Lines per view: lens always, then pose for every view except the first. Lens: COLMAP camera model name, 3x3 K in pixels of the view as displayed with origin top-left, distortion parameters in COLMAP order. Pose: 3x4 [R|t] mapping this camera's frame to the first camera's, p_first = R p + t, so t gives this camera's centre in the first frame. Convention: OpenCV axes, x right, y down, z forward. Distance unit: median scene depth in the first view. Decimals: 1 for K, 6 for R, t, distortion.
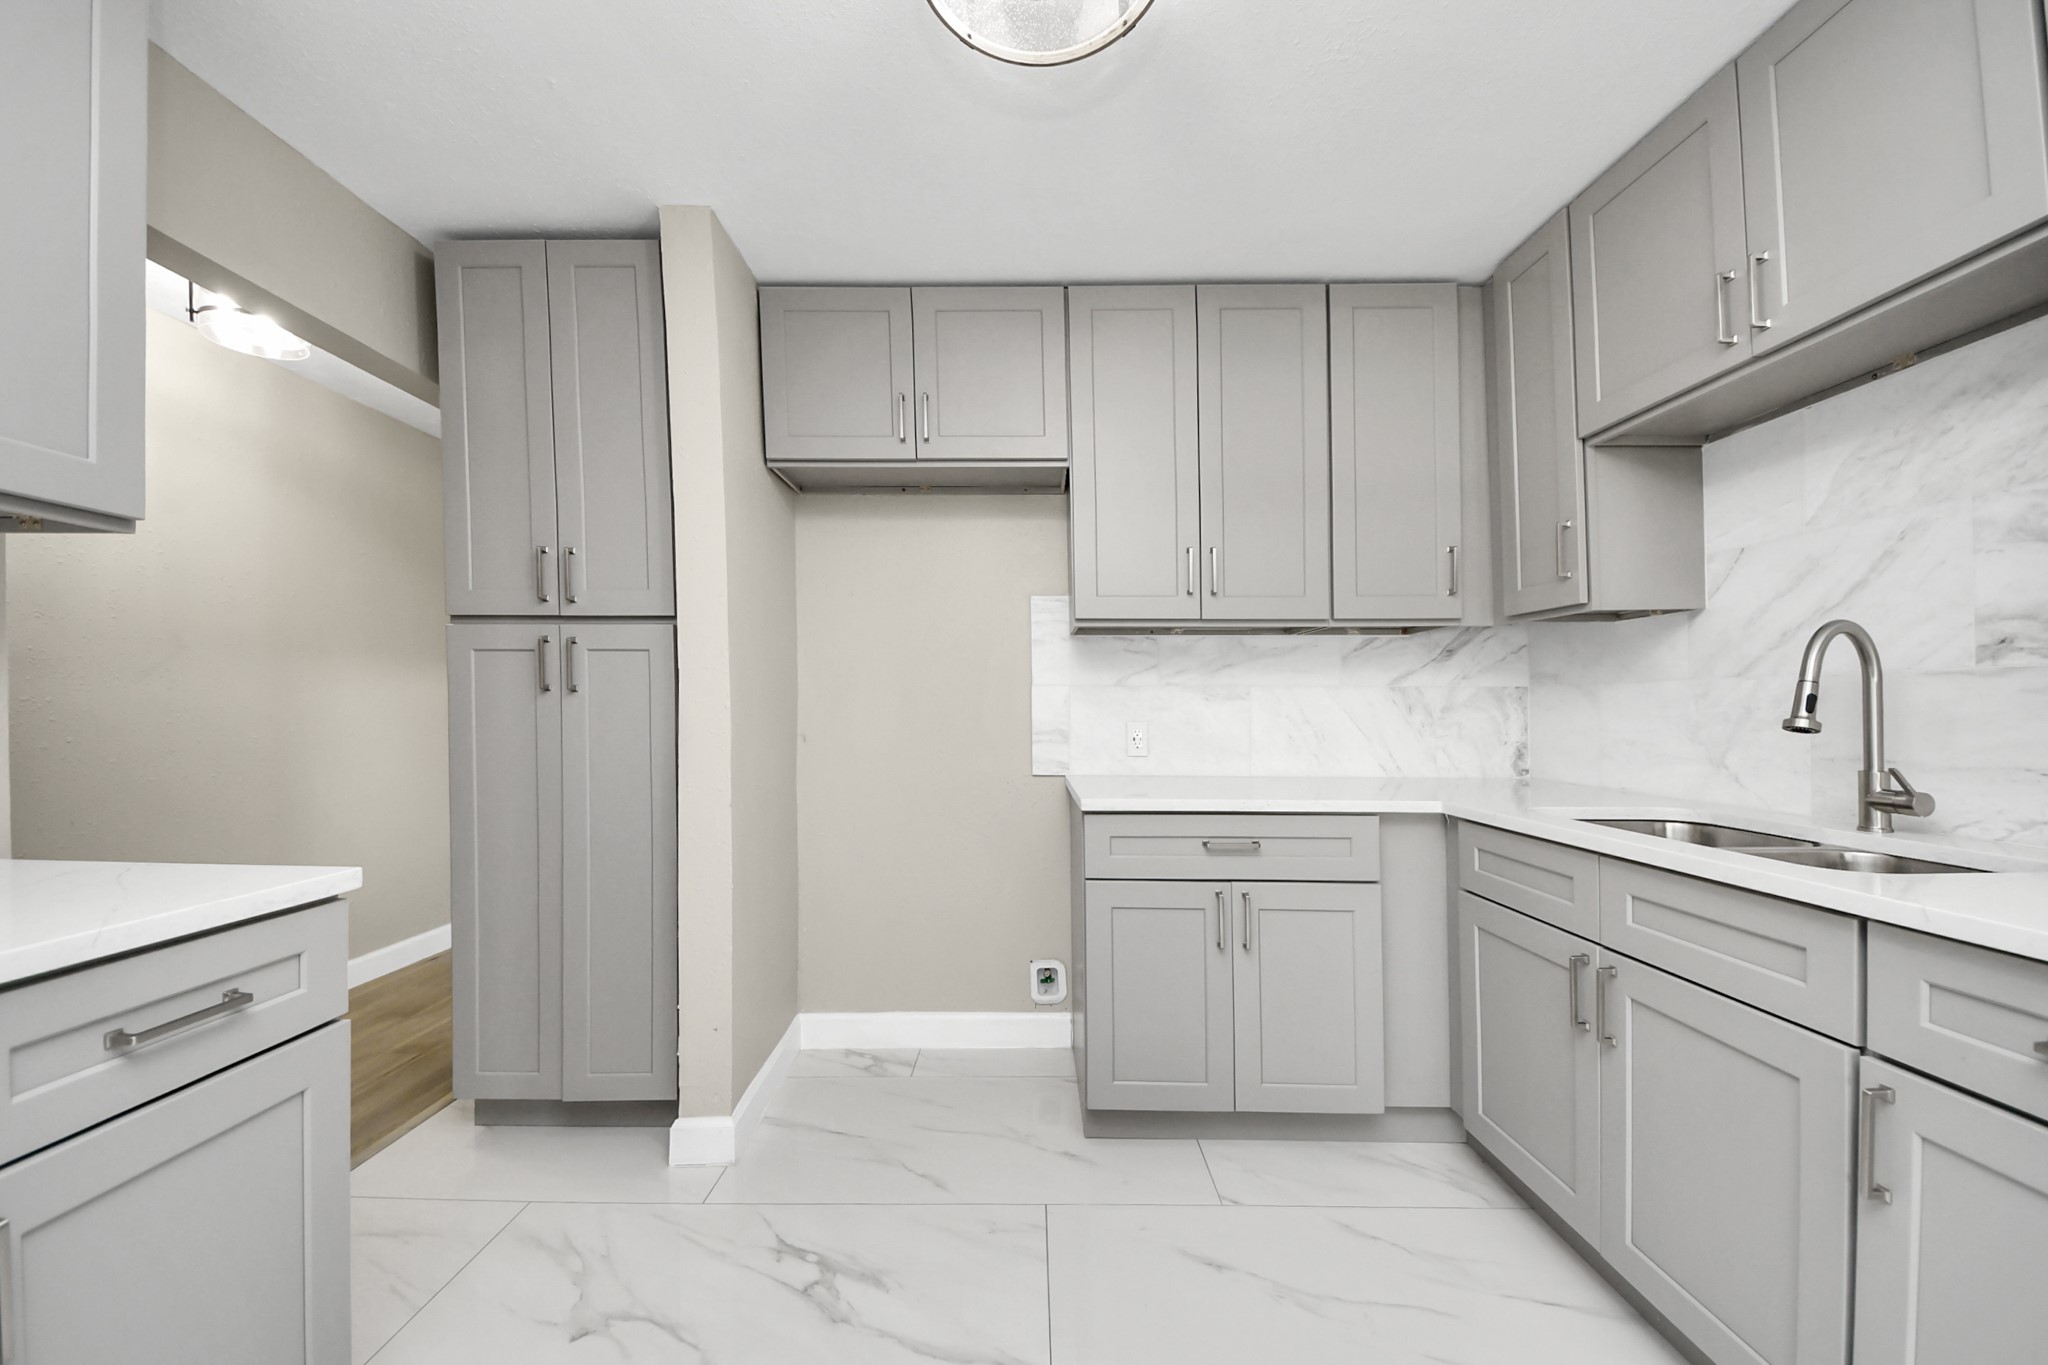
lens RADIAL K [[753.0, 0, 1023.1], [0, 753.0, 693.5], [0, 0, 1]] dist [0.025885, -0.021429]
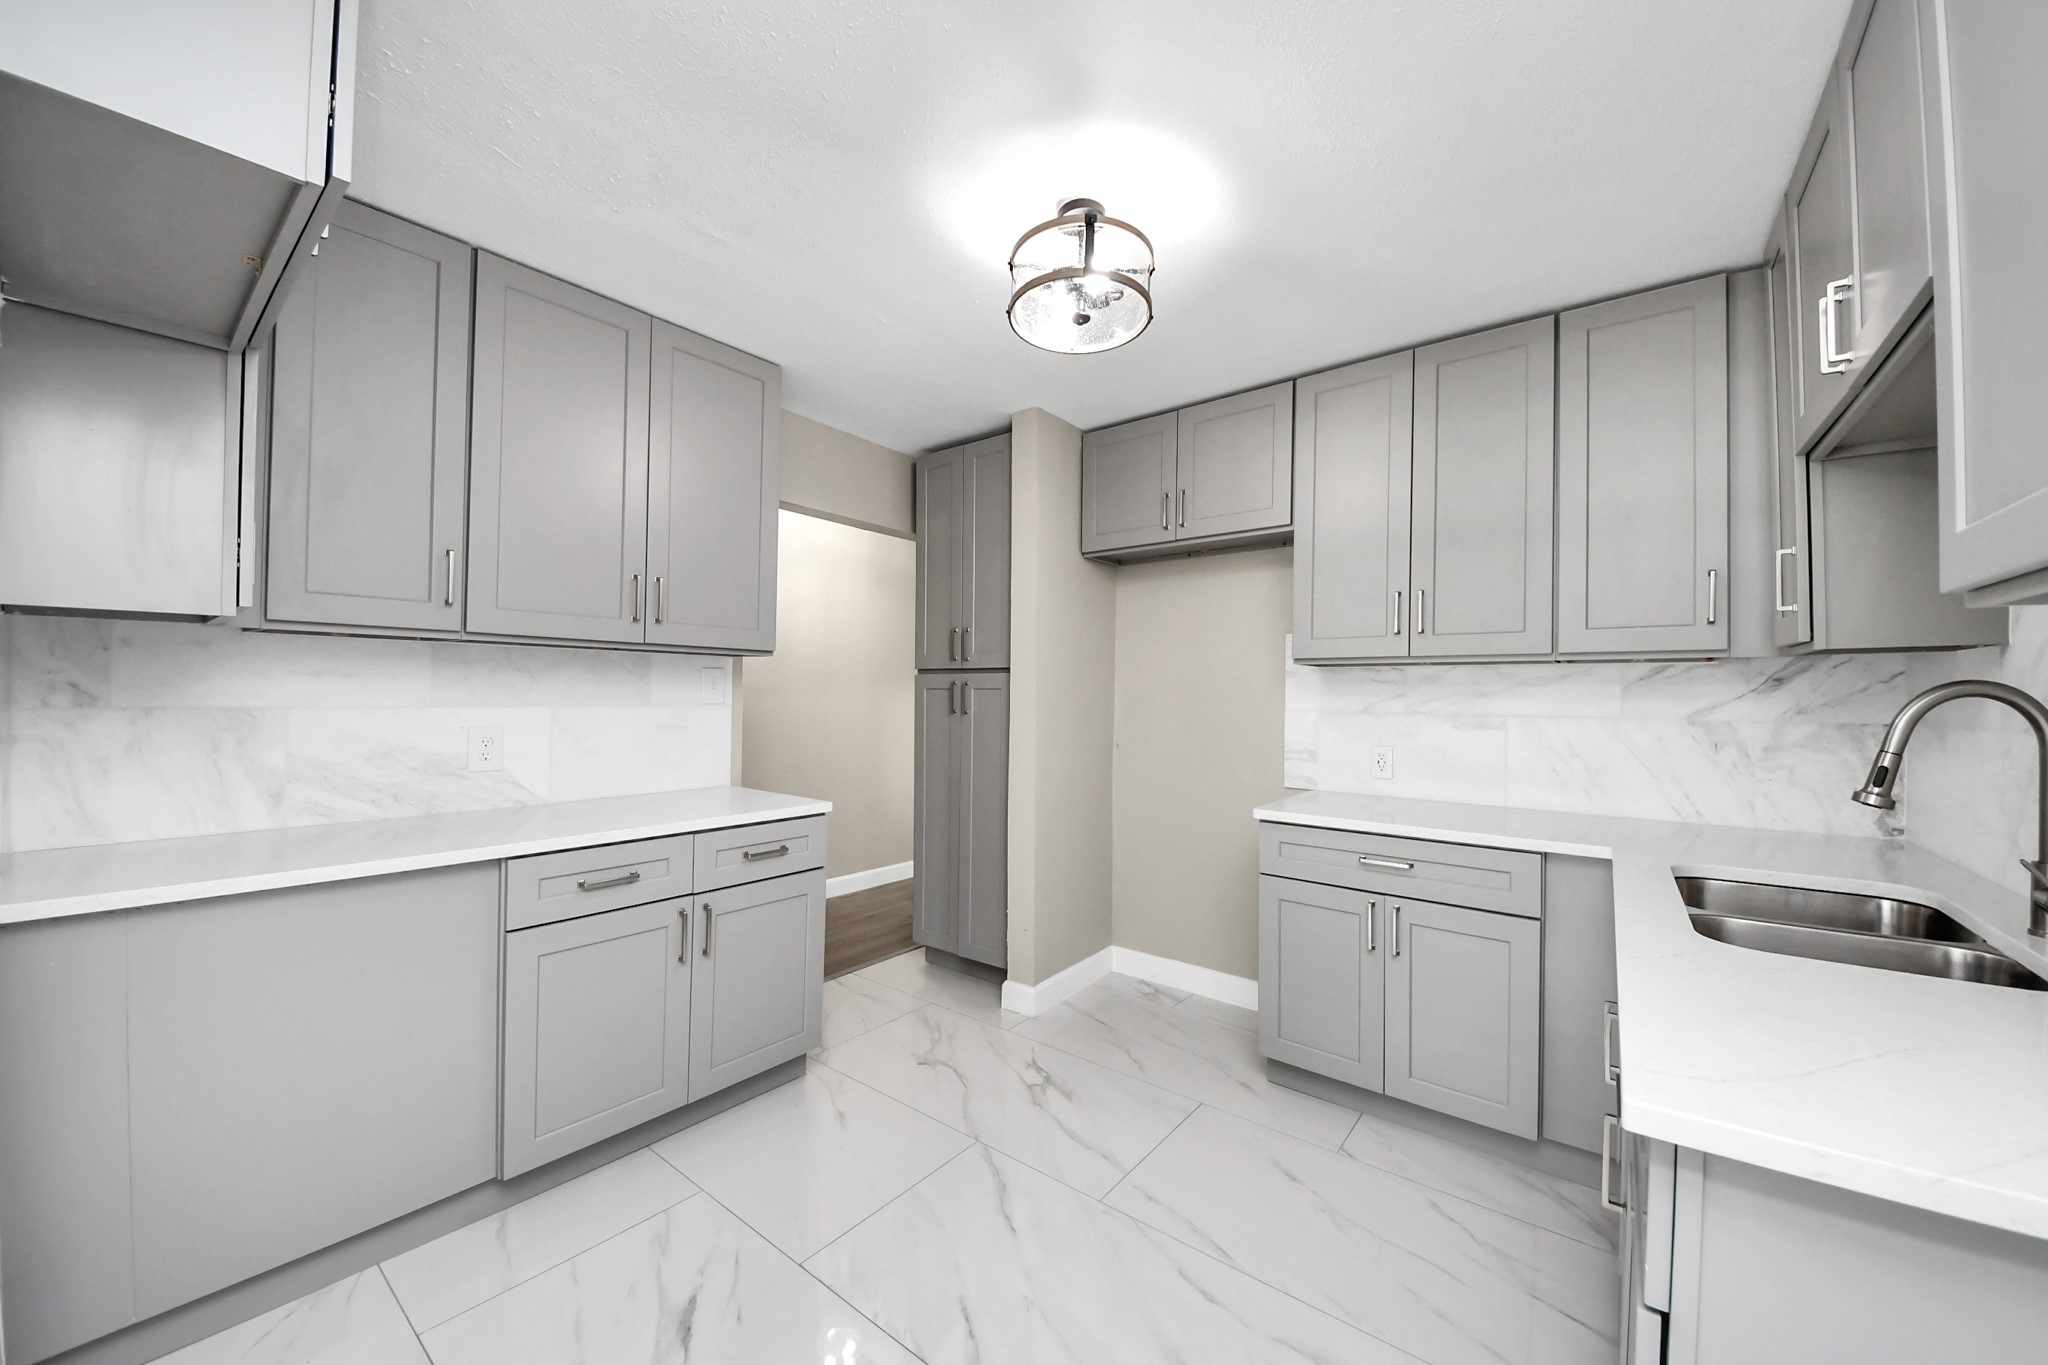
lens RADIAL K [[763.7, 0, 1039.3], [0, 763.7, 680.7], [0, 0, 1]] dist [0.010984, -0.013118]
pose [[0.790907, -0.003596, -0.611926, 0.546872], [0.000156, 0.999984, -0.005676, -0.064124], [0.611936, 0.004394, 0.790895, -0.227253]]
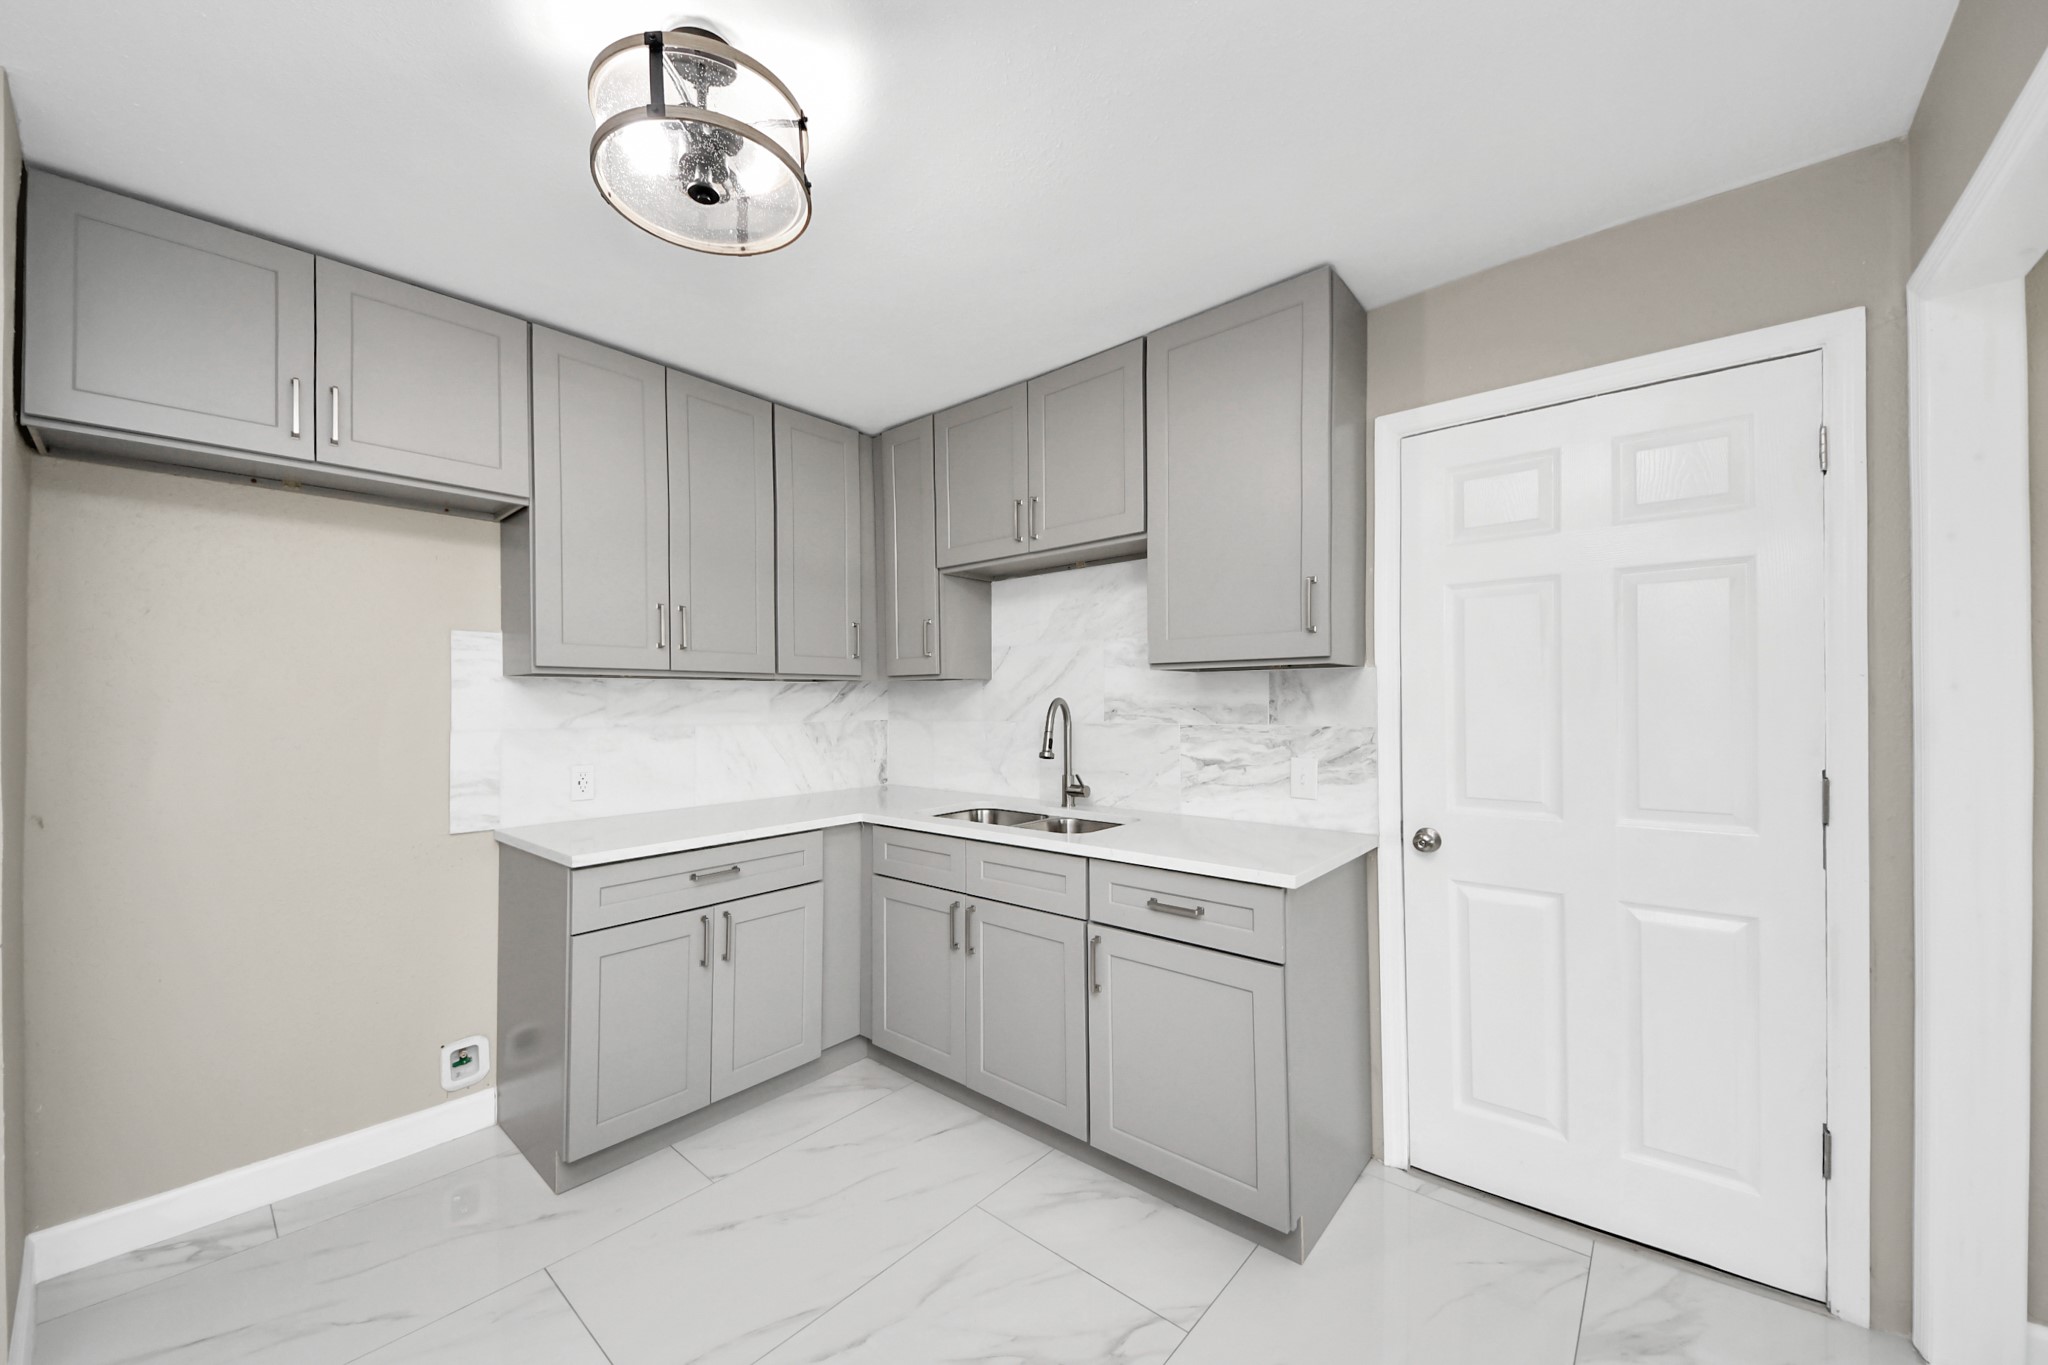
lens RADIAL K [[744.9, 0, 1024.0], [0, 744.9, 682.5], [0, 0, 1]] dist [0.026182, -0.019671]
pose [[0.640299, 0.014017, 0.767998, -0.298733], [-0.007885, 0.999901, -0.011676, -0.080995], [-0.768085, 0.001421, 0.640346, -0.101556]]
